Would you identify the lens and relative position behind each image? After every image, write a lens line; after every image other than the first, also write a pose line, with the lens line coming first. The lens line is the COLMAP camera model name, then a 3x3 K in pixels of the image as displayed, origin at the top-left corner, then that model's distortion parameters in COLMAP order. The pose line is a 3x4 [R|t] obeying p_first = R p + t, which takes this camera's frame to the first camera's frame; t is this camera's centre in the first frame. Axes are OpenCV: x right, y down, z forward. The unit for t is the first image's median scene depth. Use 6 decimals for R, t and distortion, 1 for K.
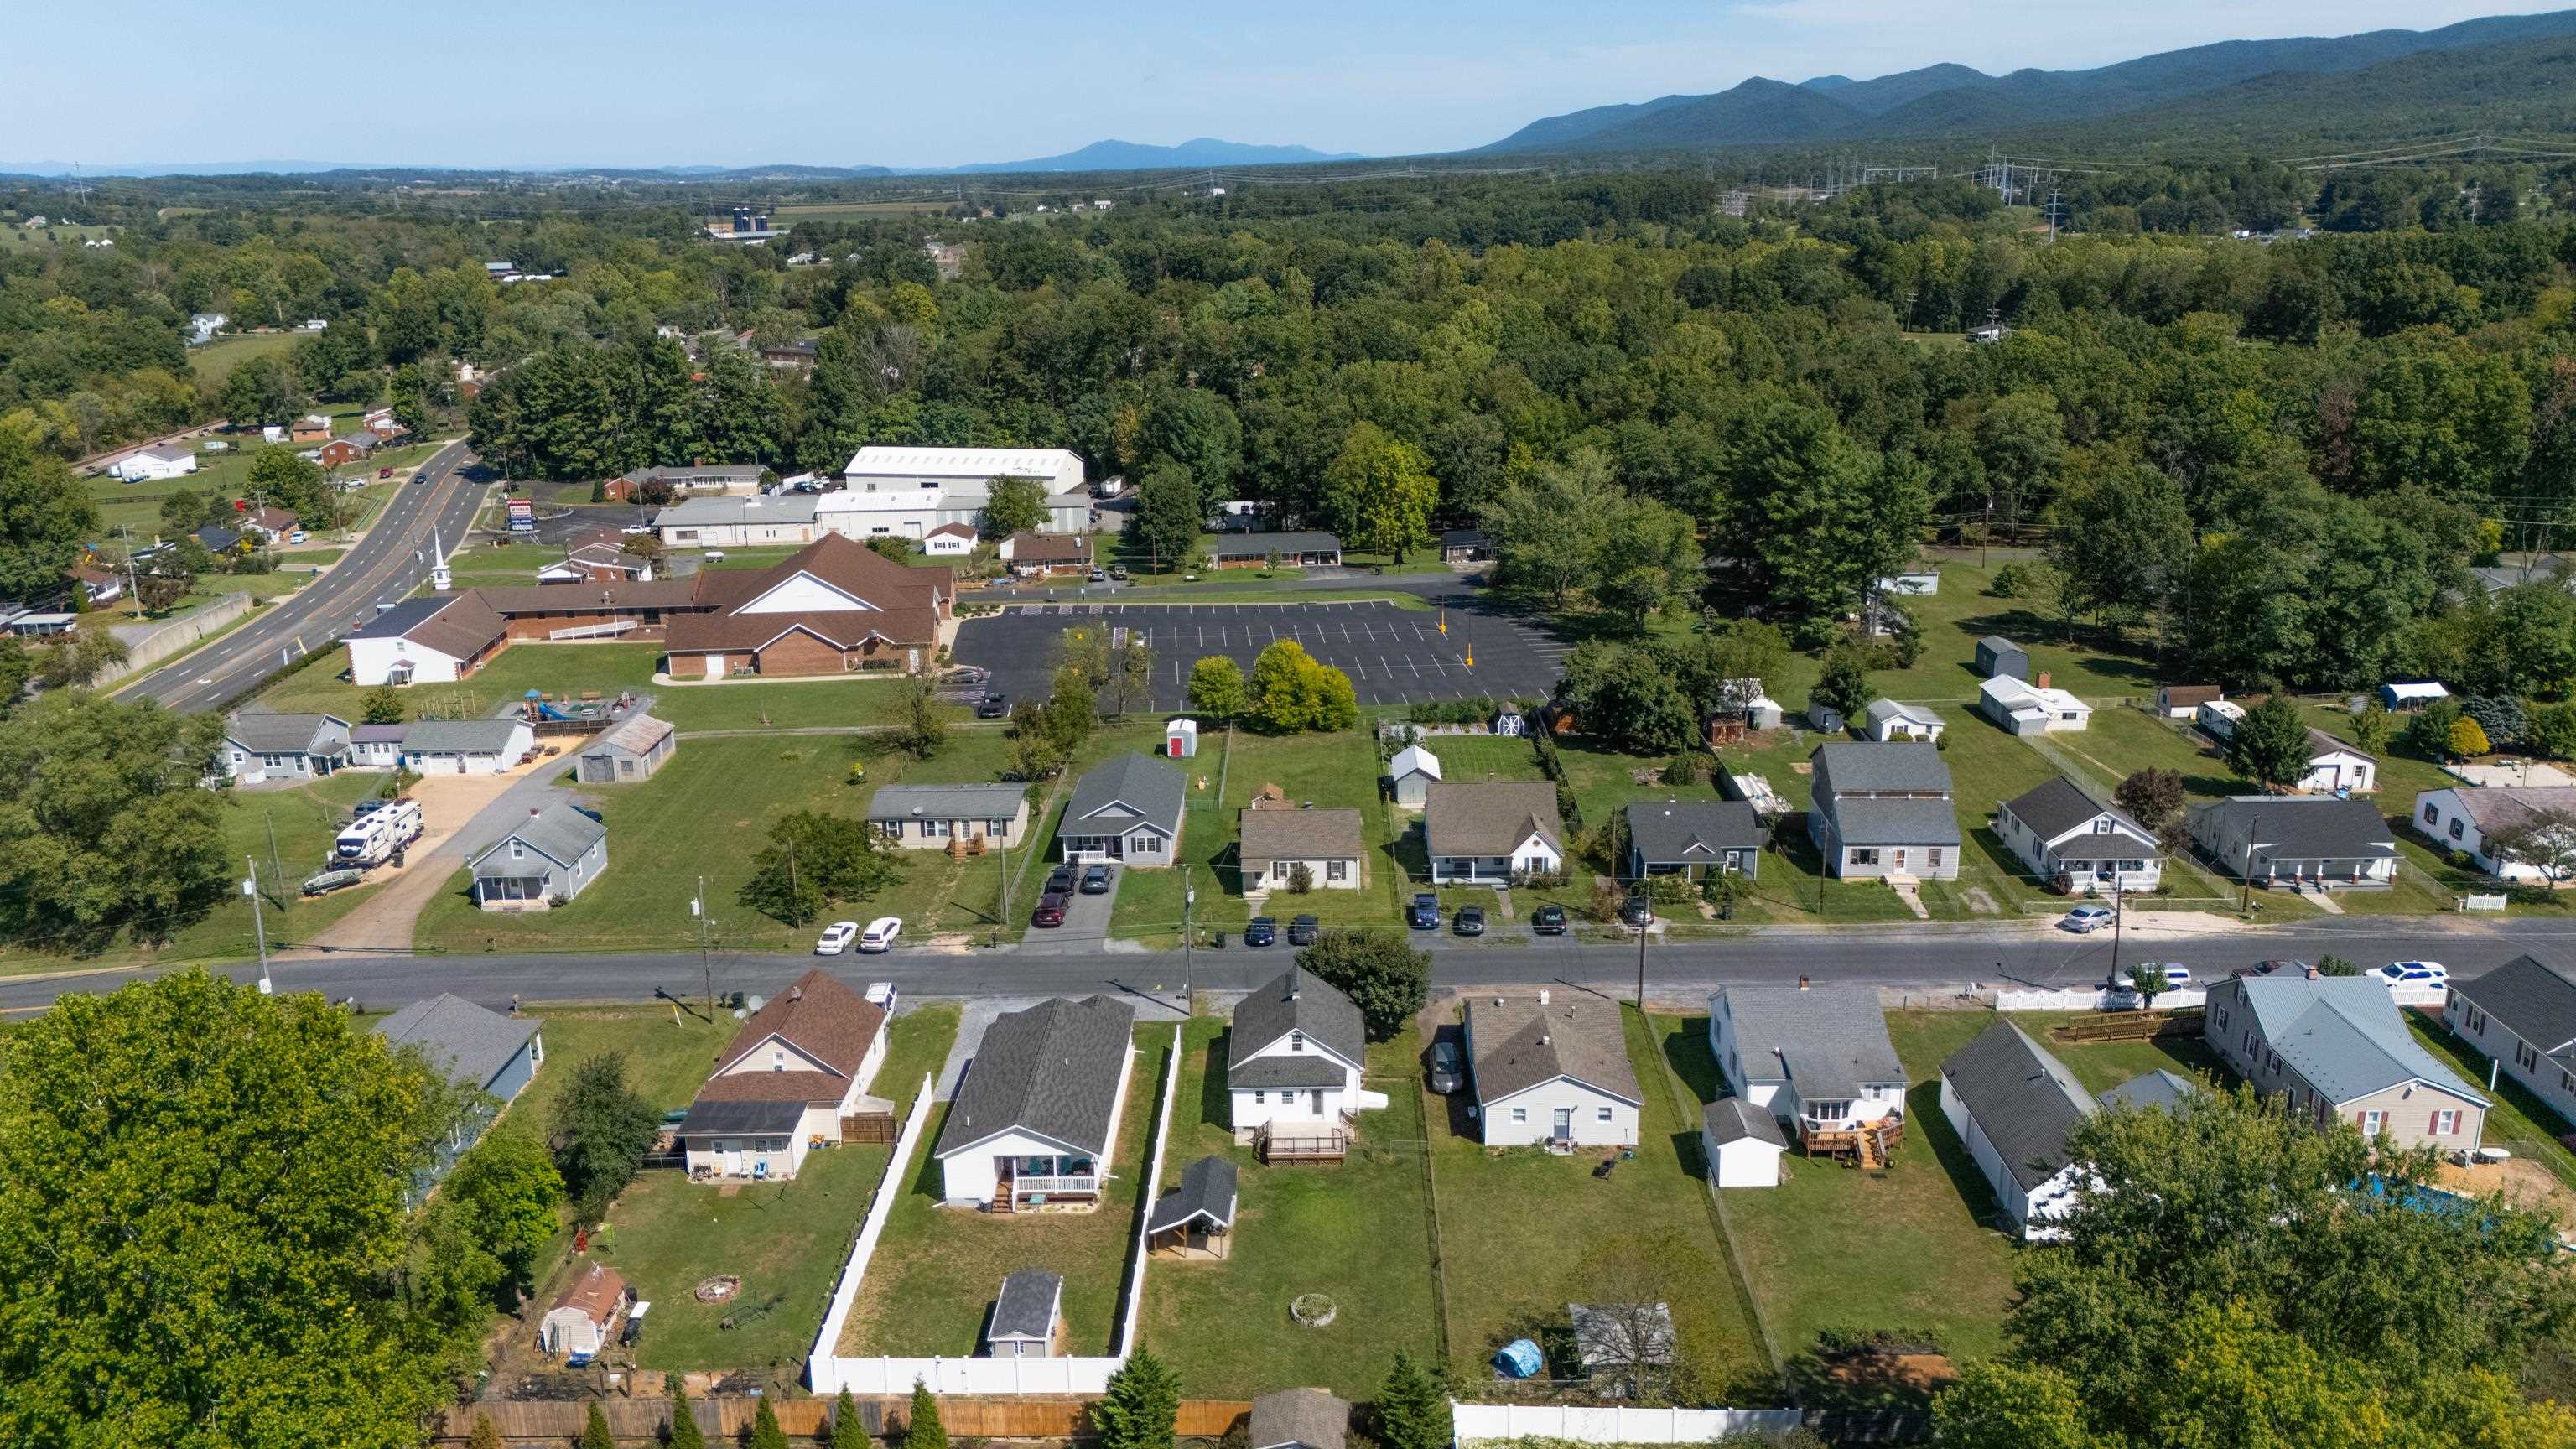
lens RADIAL K [[1896.5, 0, 1288.0], [0, 1896.5, 724.5], [0, 0, 1]] dist [0.153966, -0.276883]
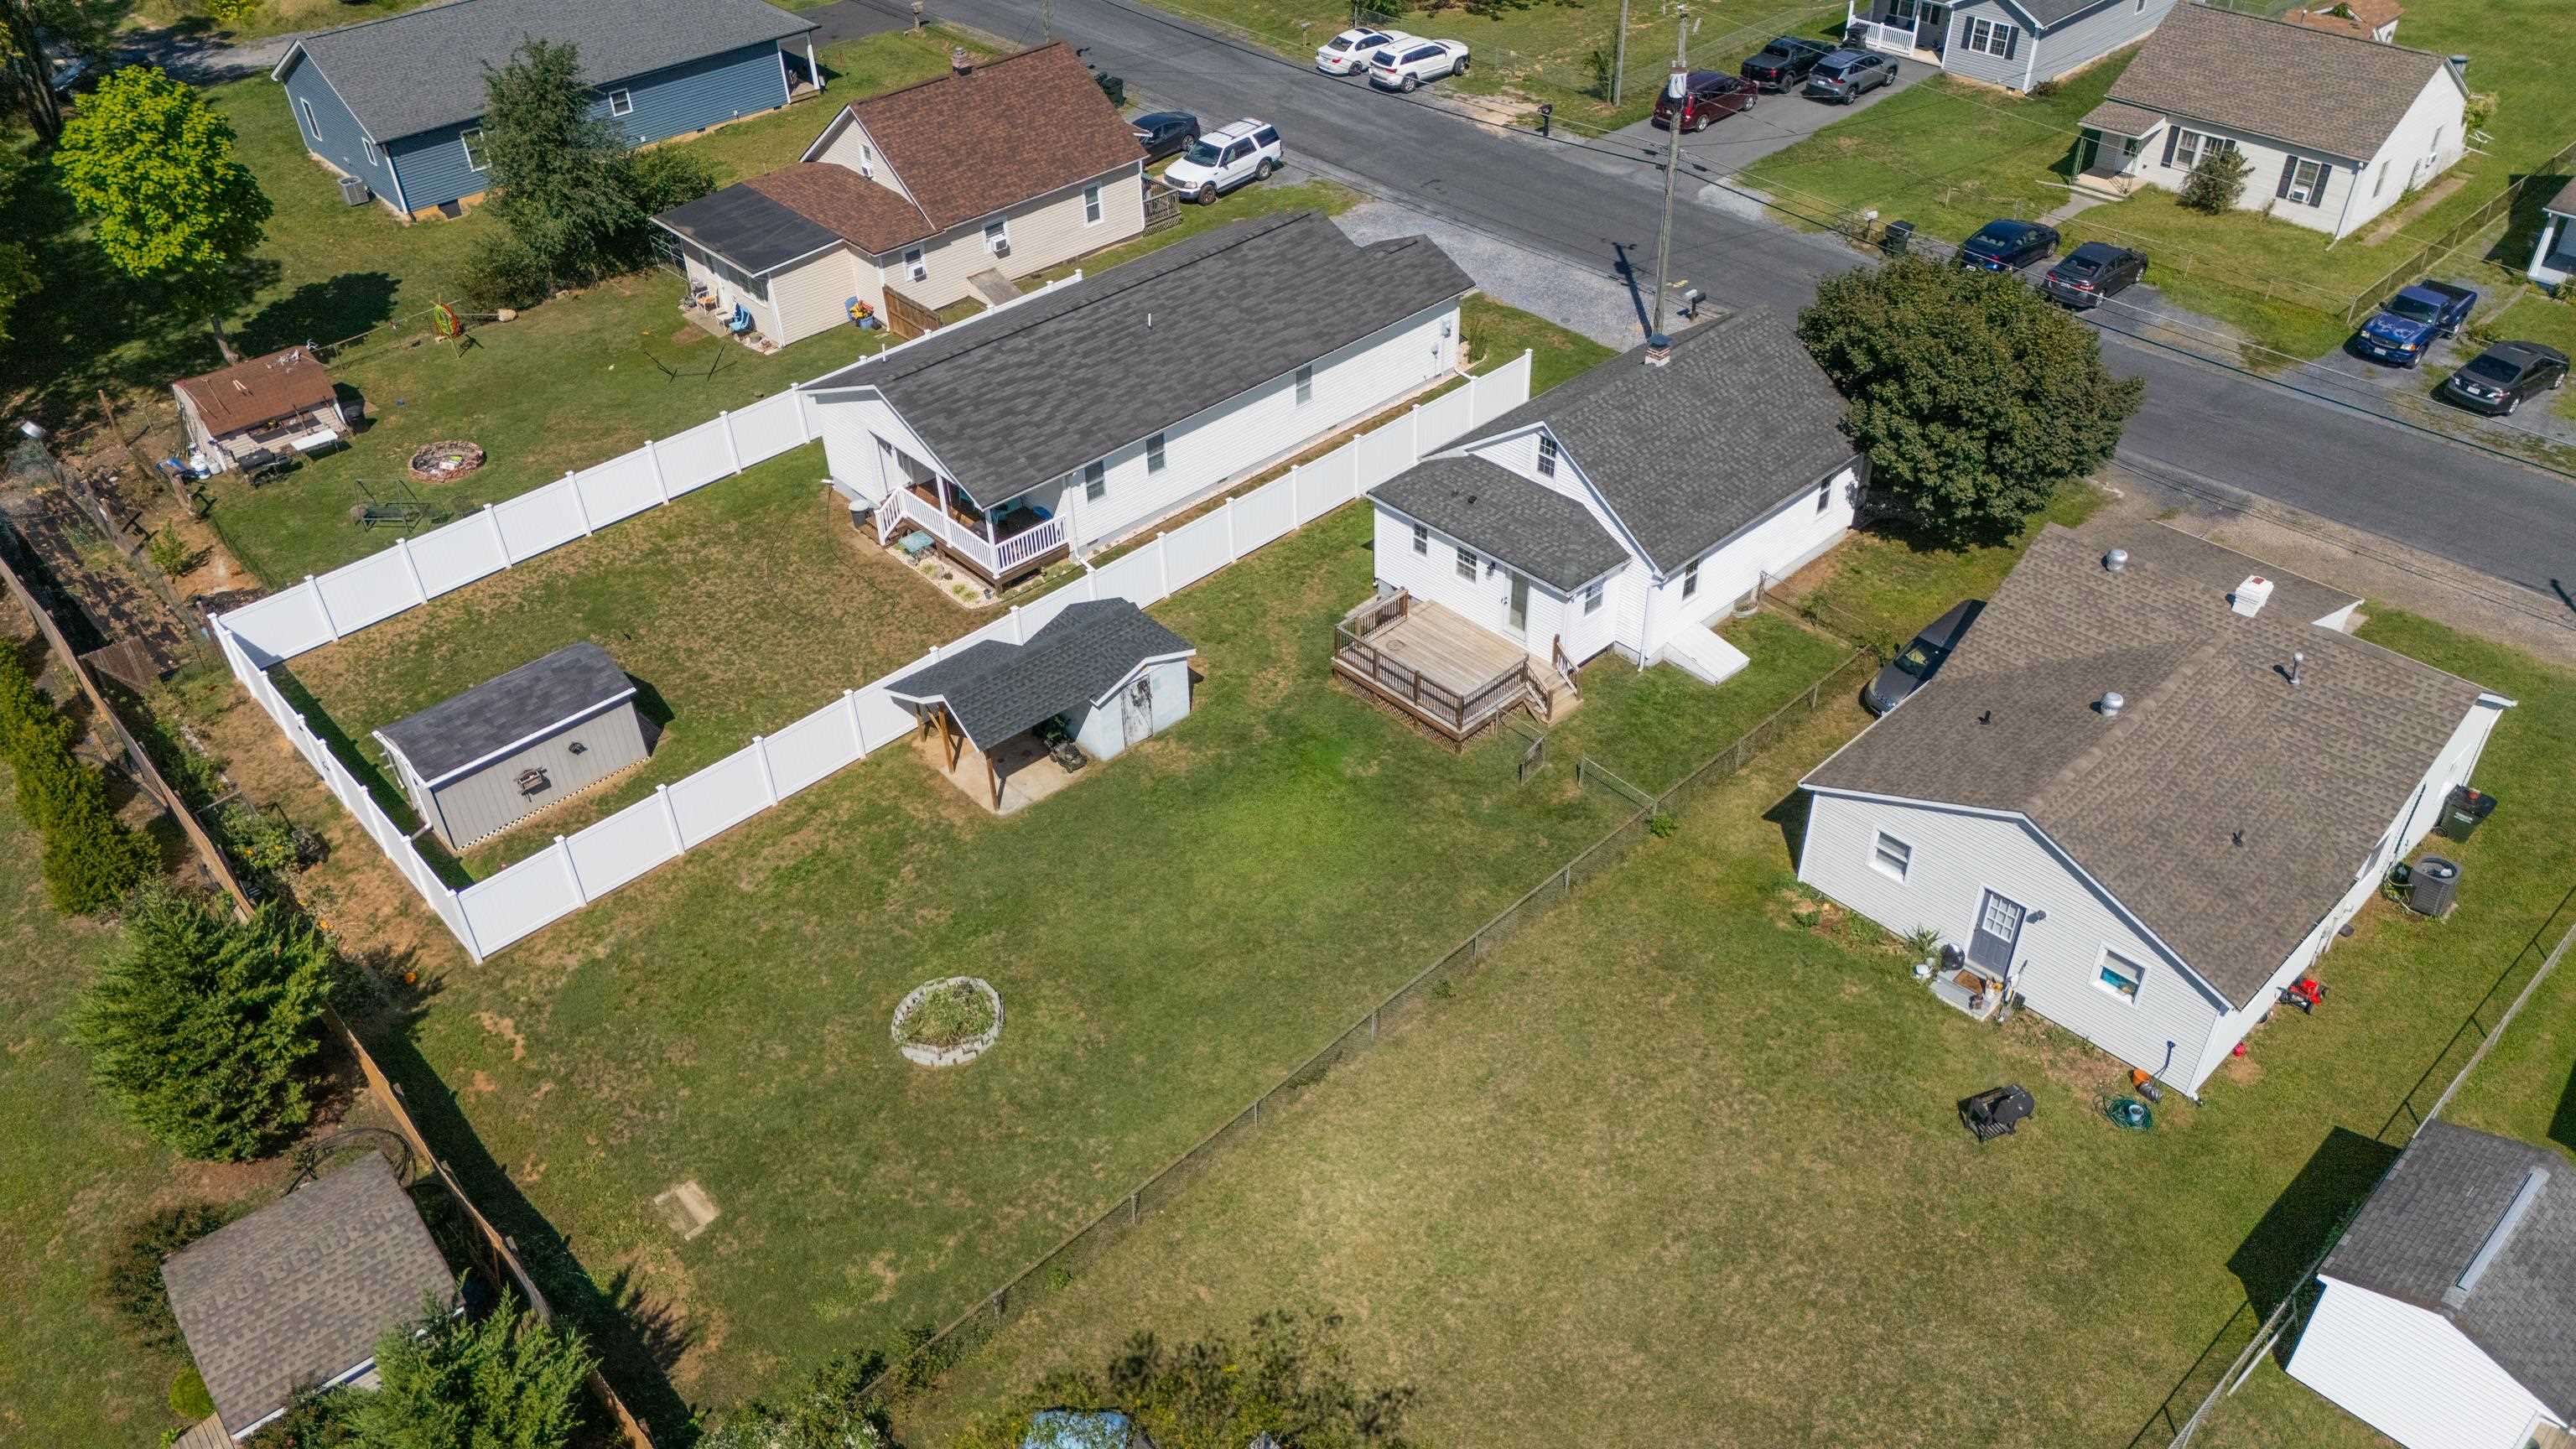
lens RADIAL K [[1898.0, 0, 1286.3], [0, 1898.0, 728.1], [0, 0, 1]] dist [0.085051, -0.085196]
pose [[0.693479, 0.439653, -0.570782, 0.217414], [-0.191185, 0.876120, 0.442562, 0.043043], [0.694647, -0.197782, 0.691627, 0.624477]]
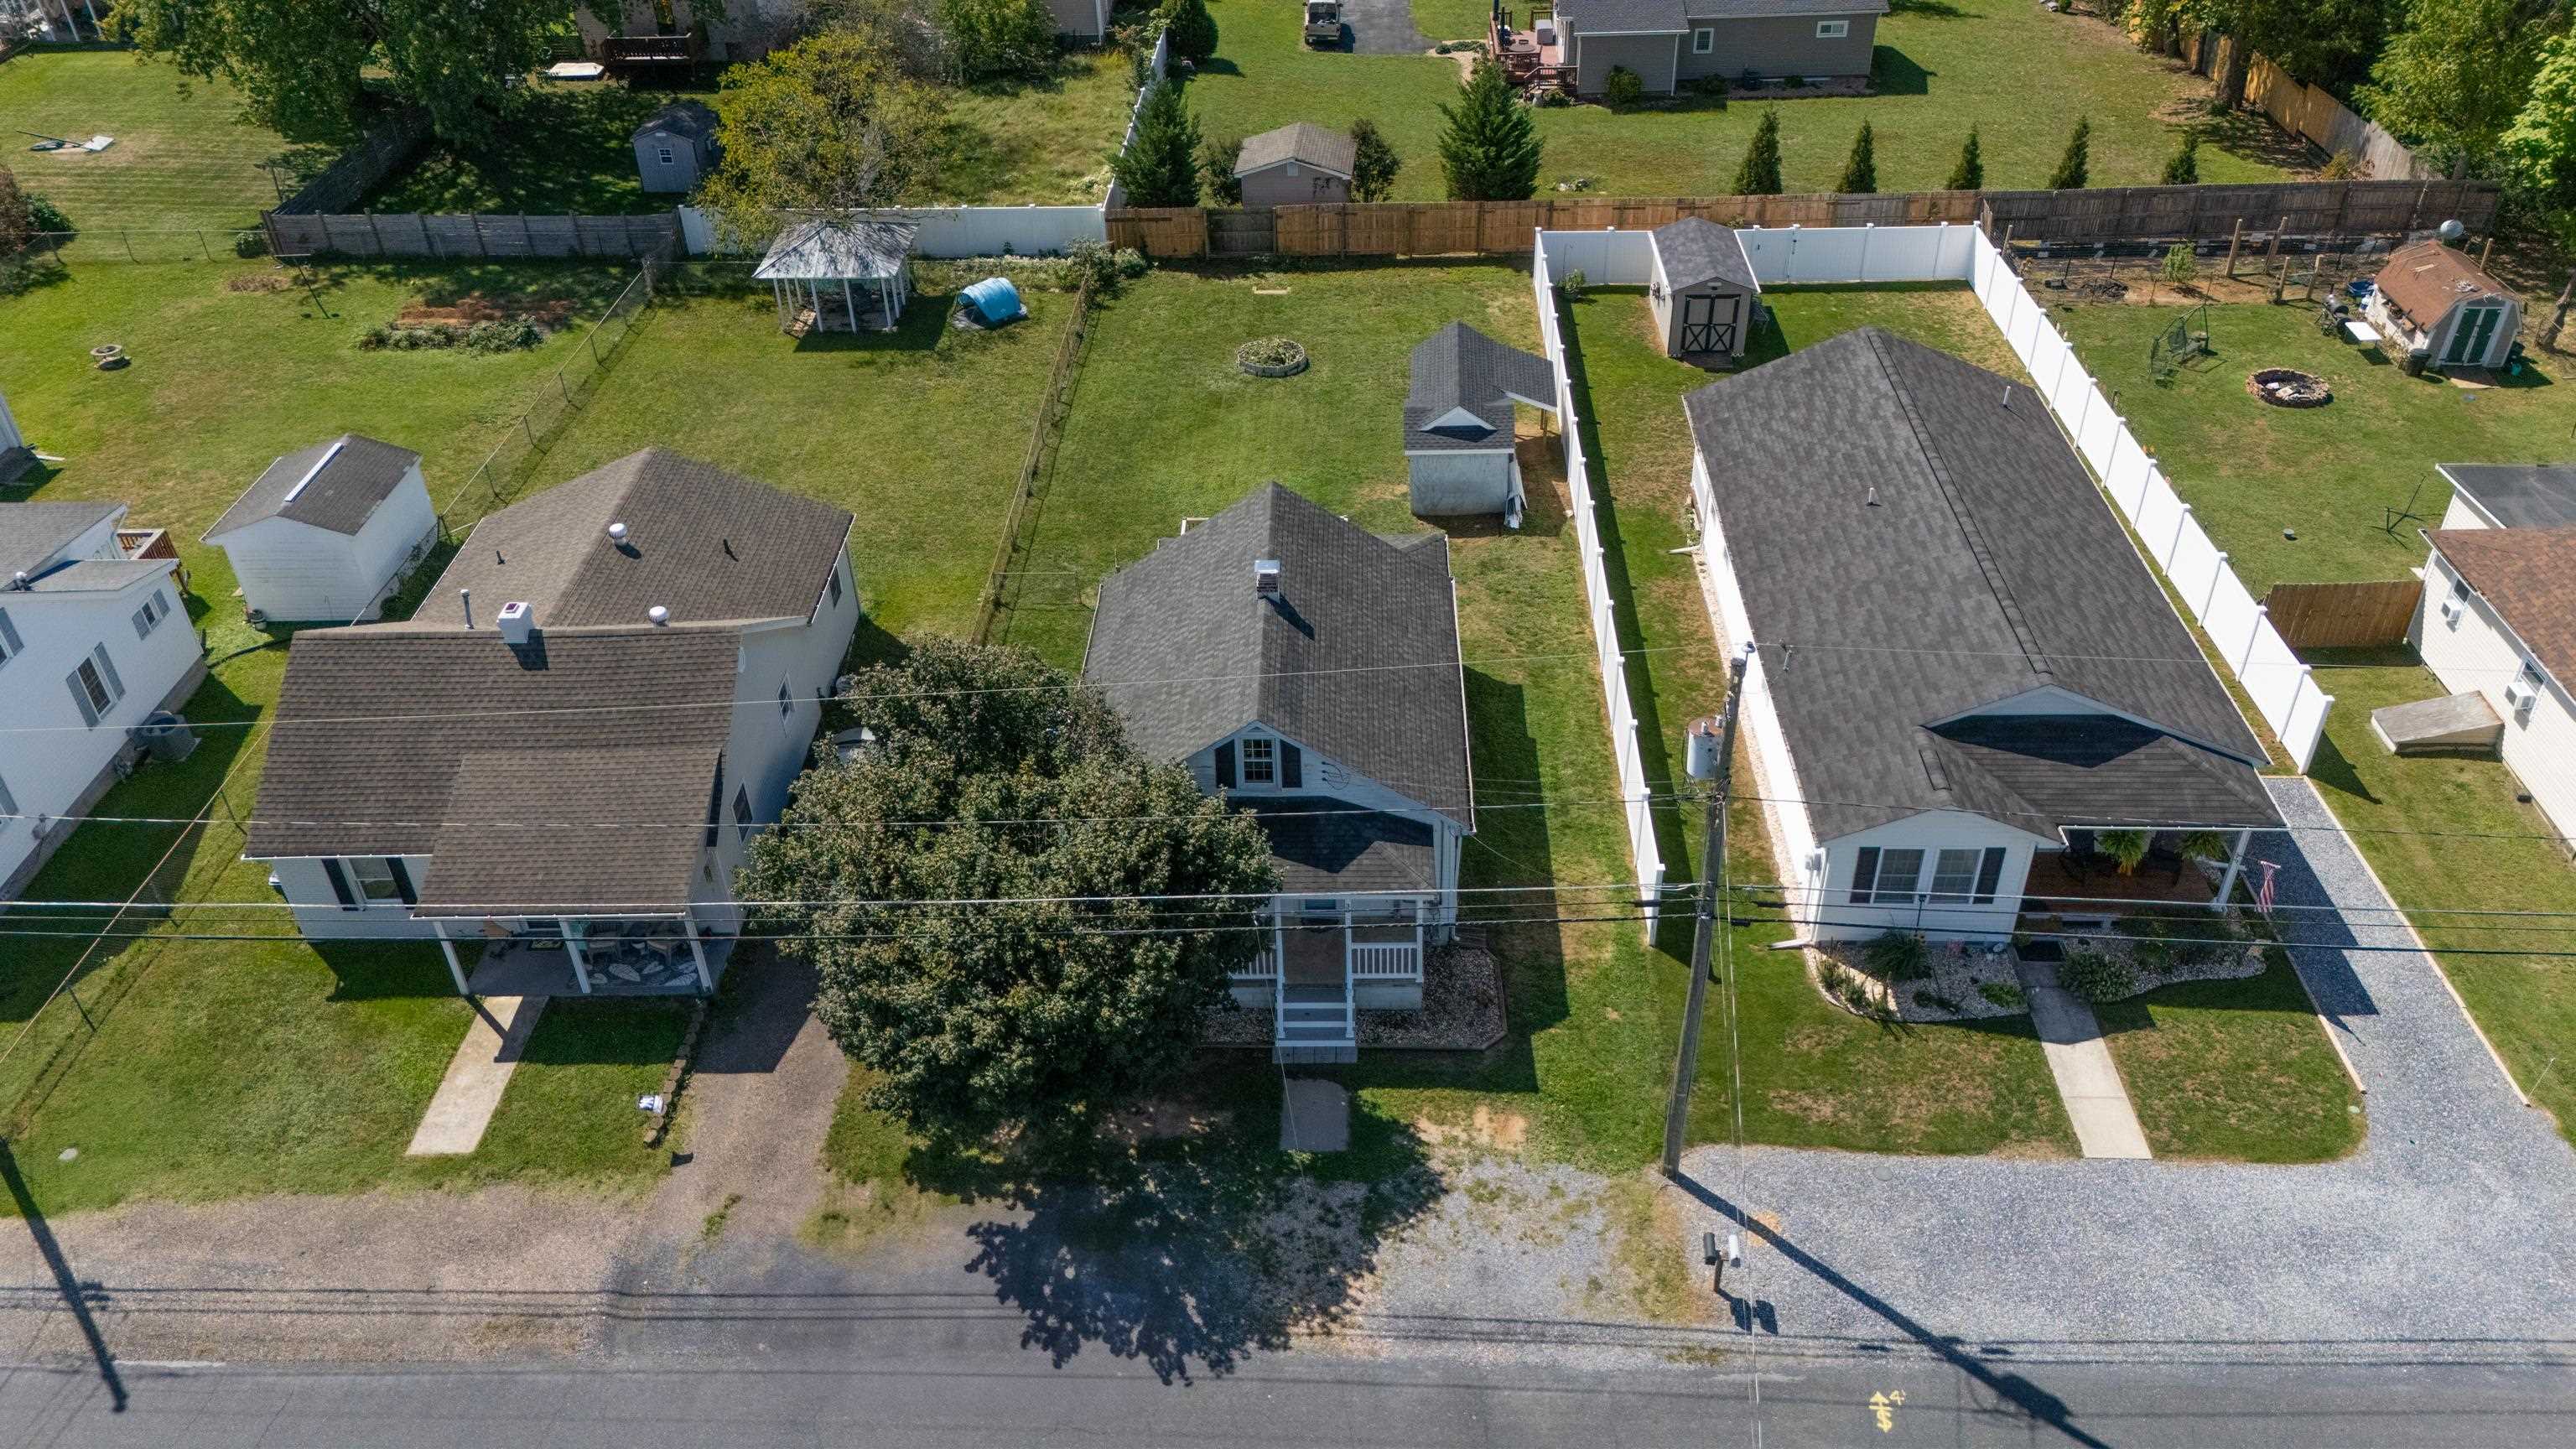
lens RADIAL K [[1898.0, 0, 1286.3], [0, 1898.0, 728.1], [0, 0, 1]] dist [0.085051, -0.085196]
pose [[-0.998908, 0.028555, 0.036981, -0.009921], [0.046721, 0.604445, 0.795276, -0.101880], [0.000357, 0.796135, -0.605119, 1.191131]]
